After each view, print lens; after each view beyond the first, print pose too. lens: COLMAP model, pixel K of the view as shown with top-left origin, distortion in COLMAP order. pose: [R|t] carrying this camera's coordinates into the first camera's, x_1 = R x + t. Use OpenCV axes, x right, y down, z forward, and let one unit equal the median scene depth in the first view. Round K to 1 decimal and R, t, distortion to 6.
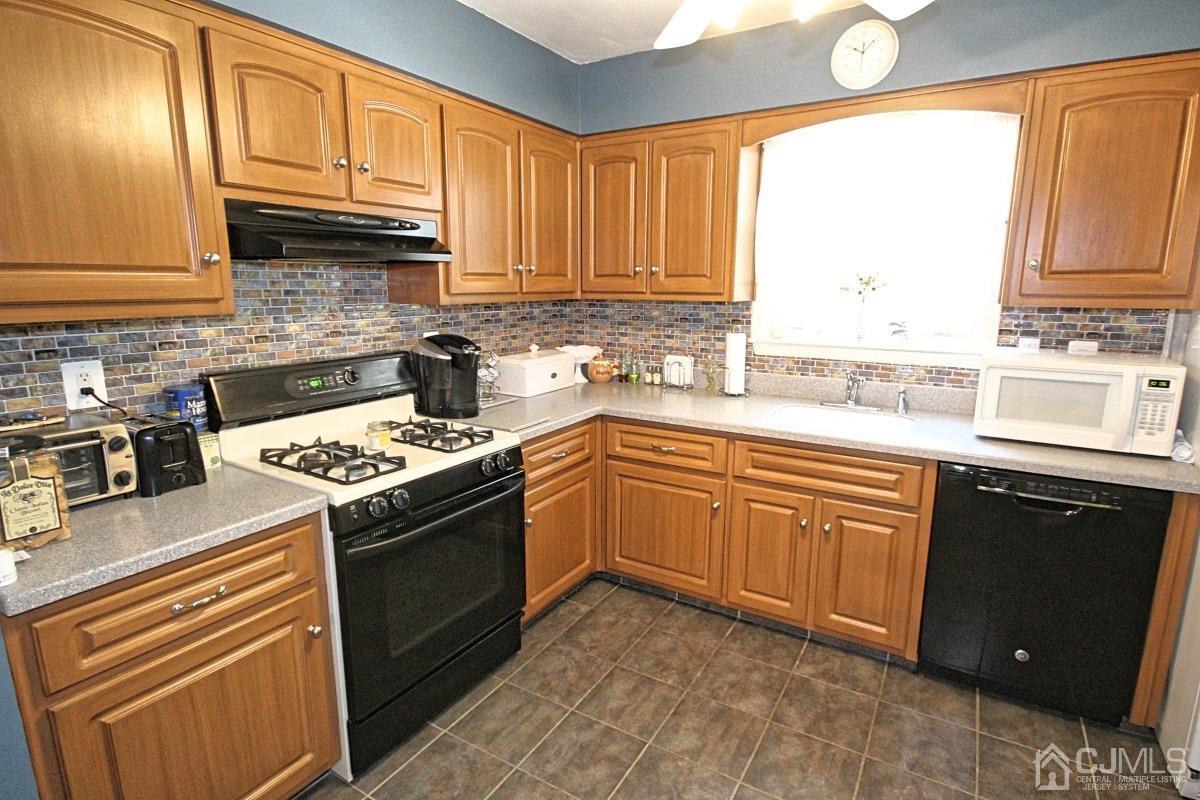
lens RADIAL K [[609.8, 0, 605.8], [0, 609.8, 401.3], [0, 0, 1]] dist [0.000799, -0.001064]
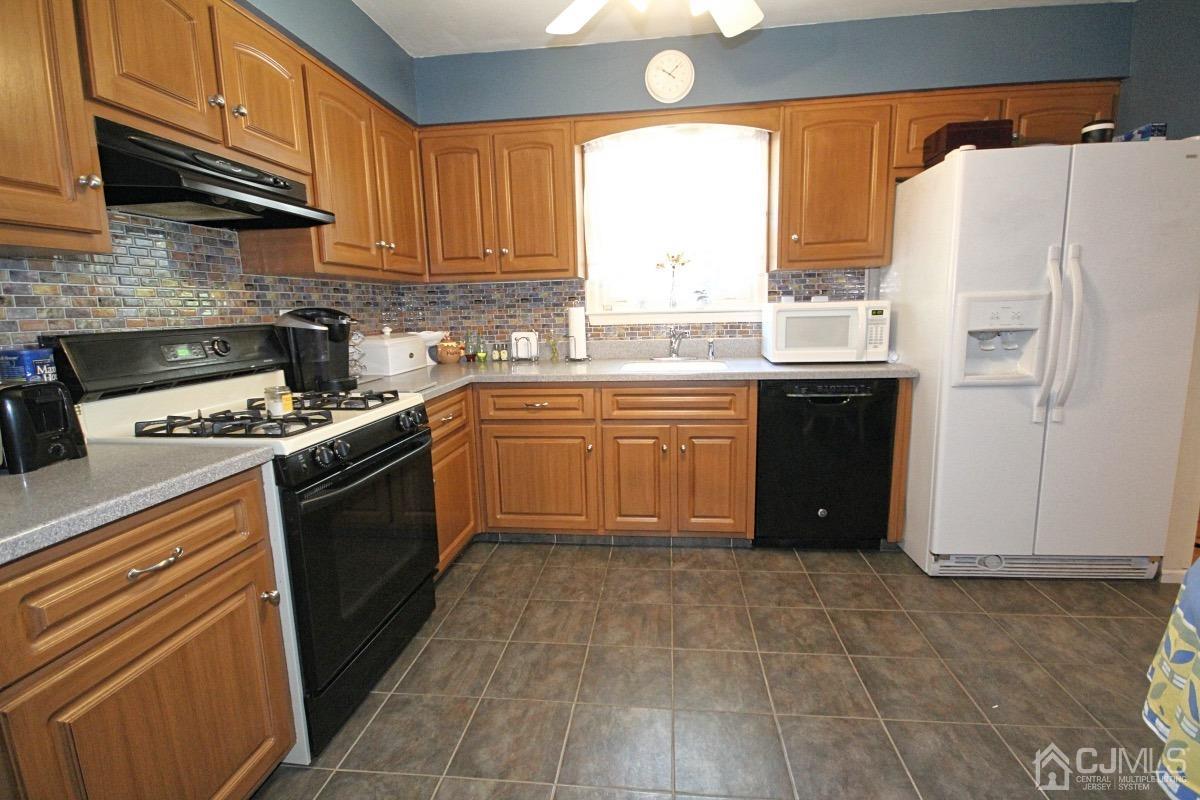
lens RADIAL K [[553.1, 0, 605.8], [0, 553.1, 399.2], [0, 0, 1]] dist [0.007875, -0.008144]
pose [[0.909788, -0.094978, 0.404061, -0.223803], [0.108247, 0.994073, -0.010065, 0.100345], [-0.400710, 0.052895, 0.914677, 0.020863]]
